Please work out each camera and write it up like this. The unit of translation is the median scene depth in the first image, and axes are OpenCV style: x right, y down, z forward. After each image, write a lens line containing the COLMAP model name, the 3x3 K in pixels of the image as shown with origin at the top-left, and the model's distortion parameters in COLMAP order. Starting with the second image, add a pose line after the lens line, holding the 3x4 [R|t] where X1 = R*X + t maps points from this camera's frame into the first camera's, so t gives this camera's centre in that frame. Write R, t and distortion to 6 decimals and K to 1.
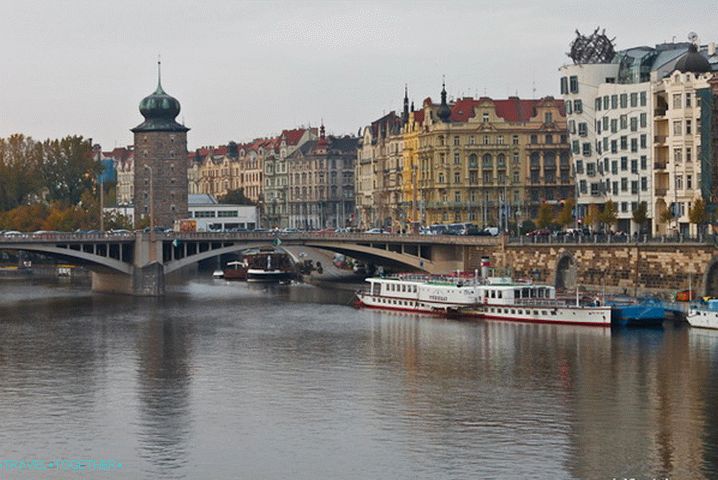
lens RADIAL K [[786.2, 0, 359.0], [0, 786.2, 240.0], [0, 0, 1]] dist [0.000134, 0.000366]
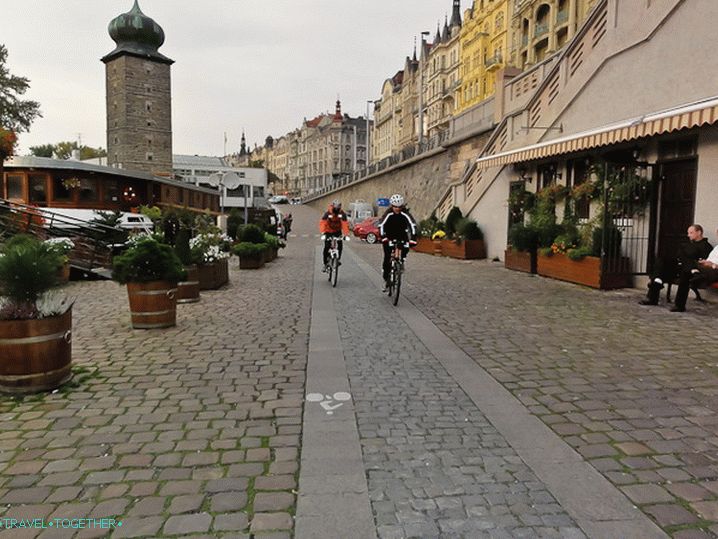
lens RADIAL K [[553.6, 0, 359.0], [0, 553.6, 269.5], [0, 0, 1]] dist [-0.000828, -0.000067]
pose [[0.999601, 0.027590, -0.006006, -0.008018], [-0.026894, 0.995101, 0.095140, 0.008477], [0.008602, -0.094941, 0.995446, 0.241407]]
